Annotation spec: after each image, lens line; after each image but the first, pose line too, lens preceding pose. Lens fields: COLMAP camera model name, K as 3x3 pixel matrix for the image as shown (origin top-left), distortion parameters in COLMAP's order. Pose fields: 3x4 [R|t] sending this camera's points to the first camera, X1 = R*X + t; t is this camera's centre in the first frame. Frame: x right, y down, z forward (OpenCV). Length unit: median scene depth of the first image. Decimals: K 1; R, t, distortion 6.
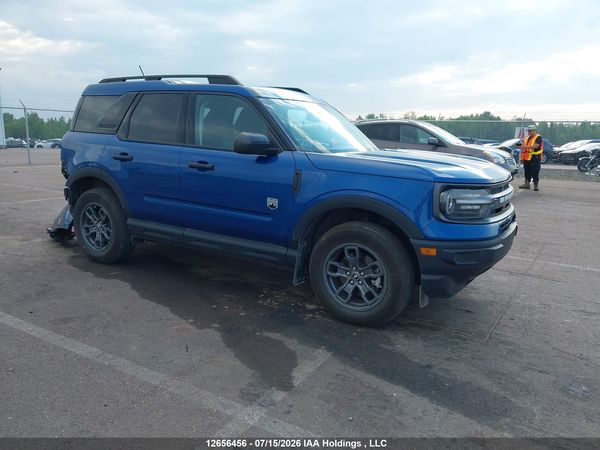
lens RADIAL K [[471.5, 0, 298.5], [0, 471.5, 226.4], [0, 0, 1]] dist [0.021890, -0.034662]
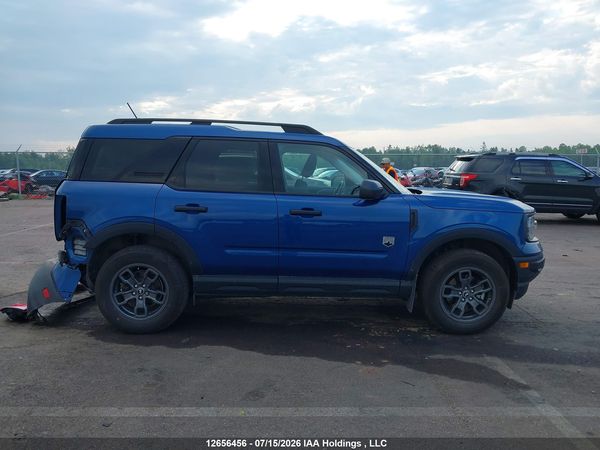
lens RADIAL K [[471.5, 0, 303.4], [0, 471.5, 228.3], [0, 0, 1]] dist [0.021890, -0.034662]
pose [[0.848229, -0.085146, 0.522740, -0.848482], [0.114346, 0.993156, -0.023776, -0.081090], [-0.517138, 0.079941, 0.852160, 0.162710]]
